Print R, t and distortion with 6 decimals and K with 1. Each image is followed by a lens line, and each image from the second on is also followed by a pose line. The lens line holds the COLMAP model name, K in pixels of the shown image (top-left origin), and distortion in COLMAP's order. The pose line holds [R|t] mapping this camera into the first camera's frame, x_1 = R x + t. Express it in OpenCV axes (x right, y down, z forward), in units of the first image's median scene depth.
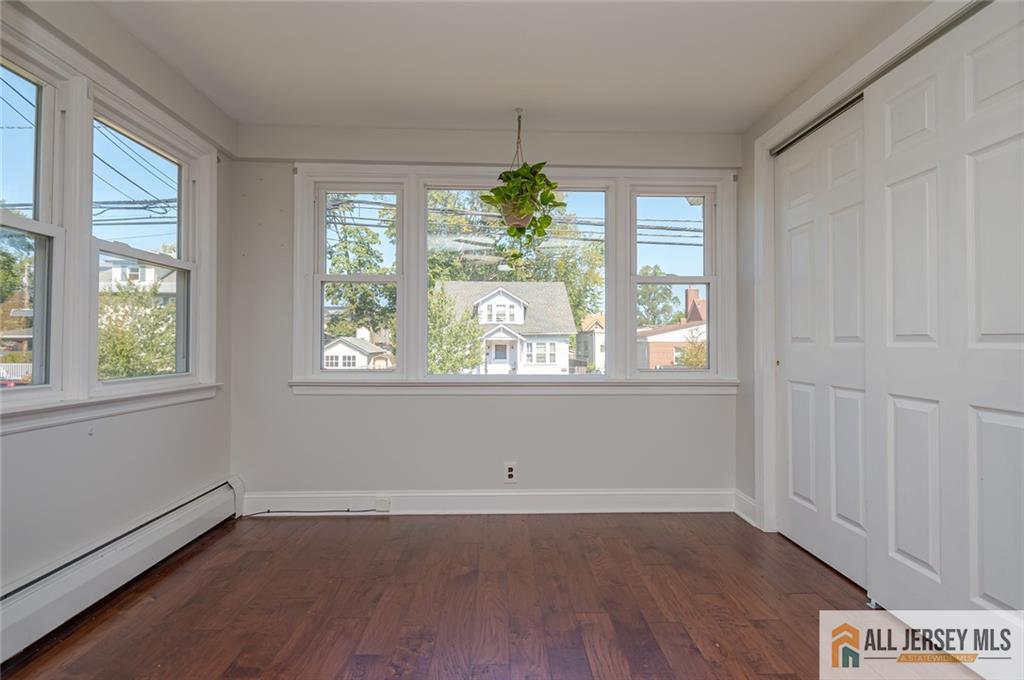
lens RADIAL K [[494.5, 0, 512.0], [0, 494.5, 340.0], [0, 0, 1]] dist [-0.001606, -0.000095]
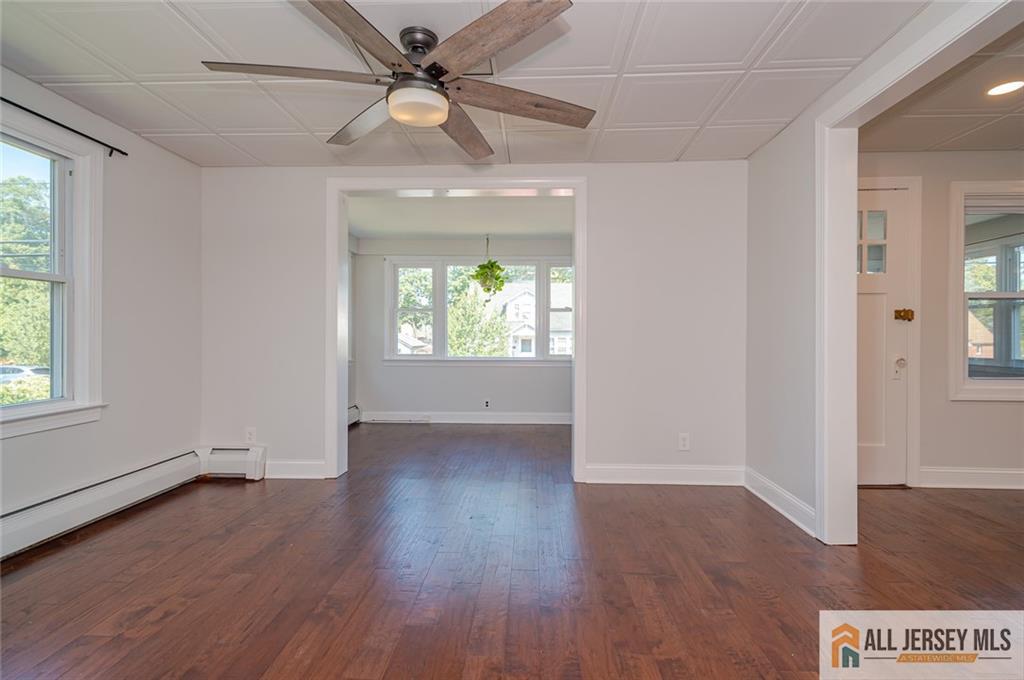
lens RADIAL K [[476.3, 0, 511.5], [0, 476.3, 335.8], [0, 0, 1]] dist [0.015970, -0.000134]
pose [[0.997329, -0.000461, -0.073035, 0.024979], [0.000710, 0.999994, 0.003378, -0.002463], [0.073033, -0.003421, 0.997324, -0.099922]]
